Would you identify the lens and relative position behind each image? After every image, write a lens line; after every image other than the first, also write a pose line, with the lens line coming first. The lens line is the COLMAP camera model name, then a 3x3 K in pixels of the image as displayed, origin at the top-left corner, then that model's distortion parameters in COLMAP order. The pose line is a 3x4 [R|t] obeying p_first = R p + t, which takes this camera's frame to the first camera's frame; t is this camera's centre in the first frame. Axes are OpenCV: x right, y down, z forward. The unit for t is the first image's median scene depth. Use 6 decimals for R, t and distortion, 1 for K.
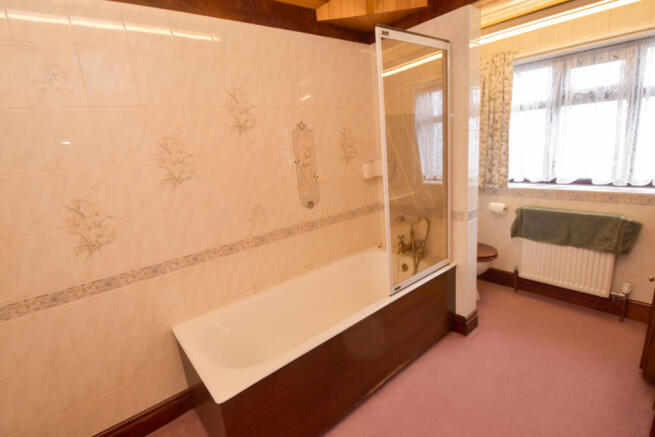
lens RADIAL K [[299.1, 0, 329.2], [0, 299.1, 219.9], [0, 0, 1]] dist [-0.029175, -0.001572]
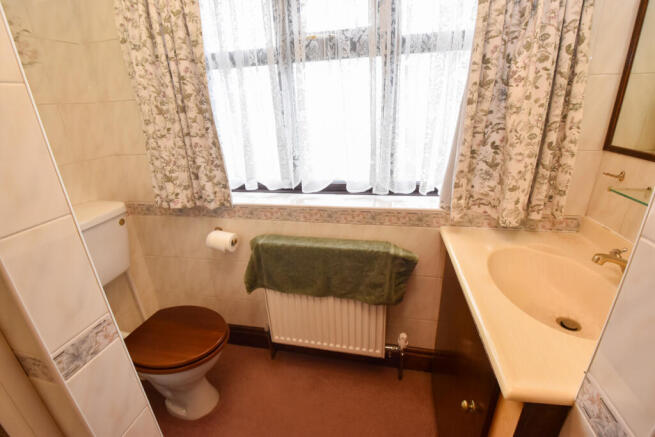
lens RADIAL K [[299.1, 0, 329.2], [0, 299.1, 219.9], [0, 0, 1]] dist [-0.029175, -0.001572]
pose [[0.772992, -0.153667, 0.615524, 0.435386], [0.115708, 0.988097, 0.101371, -0.130384], [-0.623775, -0.007138, 0.781571, 0.486162]]
